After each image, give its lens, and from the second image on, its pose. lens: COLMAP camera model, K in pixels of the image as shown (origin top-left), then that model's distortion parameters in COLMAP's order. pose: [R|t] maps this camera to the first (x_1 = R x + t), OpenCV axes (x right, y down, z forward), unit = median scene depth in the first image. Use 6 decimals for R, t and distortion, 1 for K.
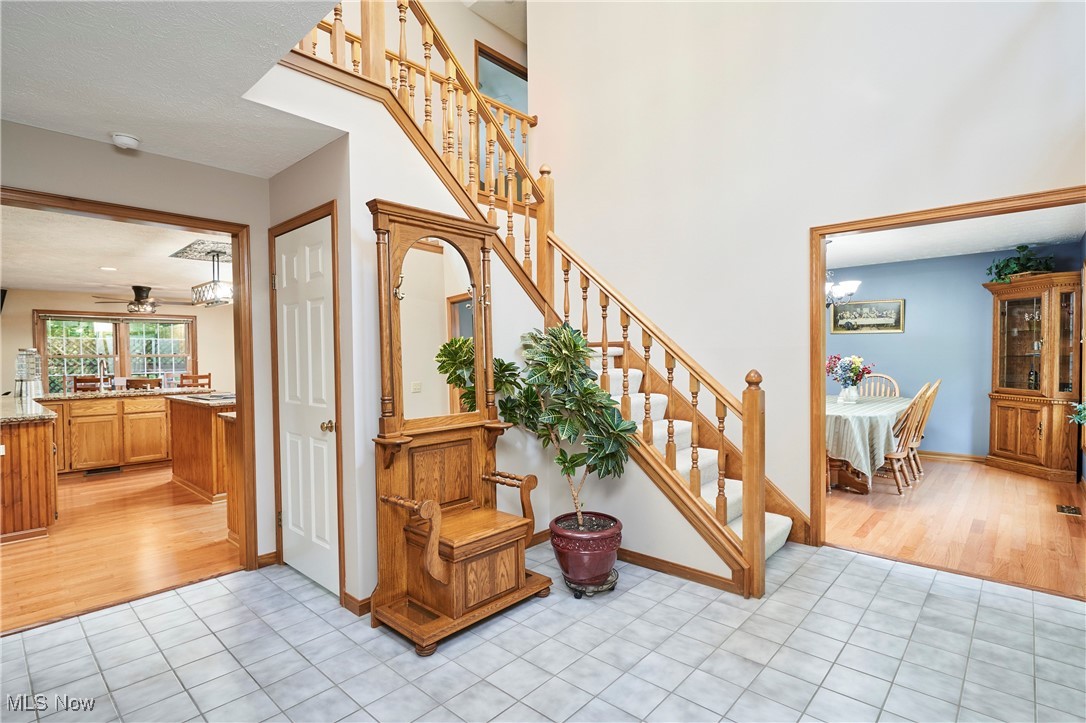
lens RADIAL K [[529.2, 0, 543.3], [0, 529.2, 362.6], [0, 0, 1]] dist [0.013977, -0.000954]
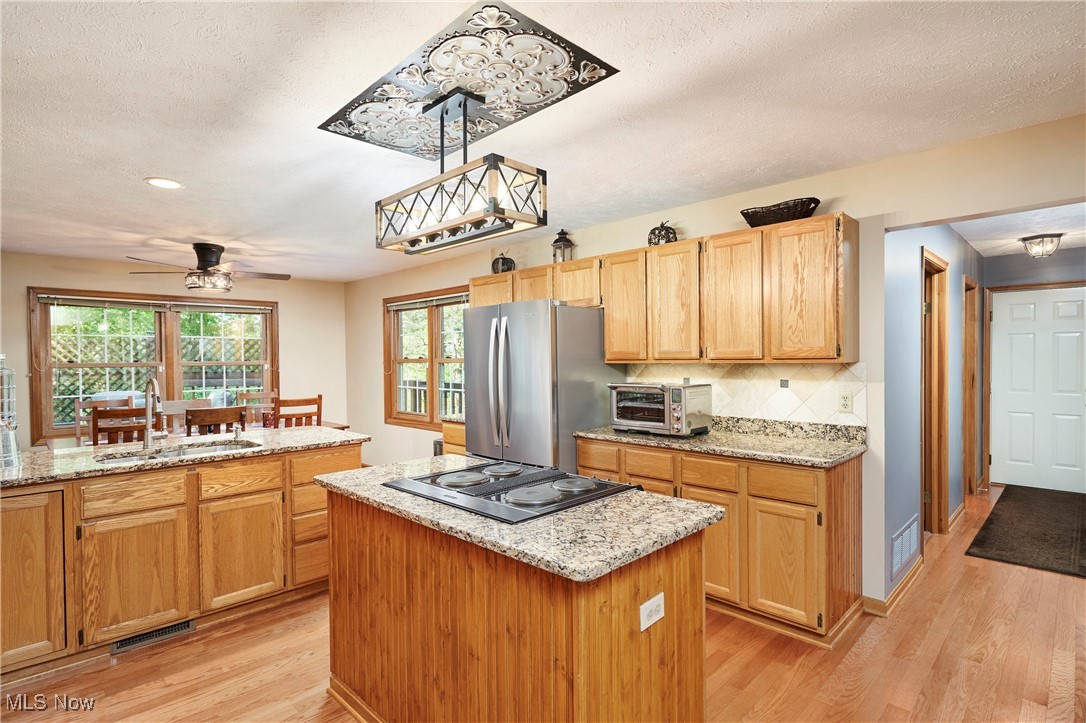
lens RADIAL K [[529.2, 0, 539.5], [0, 529.2, 367.2], [0, 0, 1]] dist [0.013977, -0.000954]
pose [[0.999554, 0.003424, -0.029683, -0.427146], [-0.003323, 0.999989, 0.003441, -0.015719], [0.029694, -0.003341, 0.999553, 0.492896]]
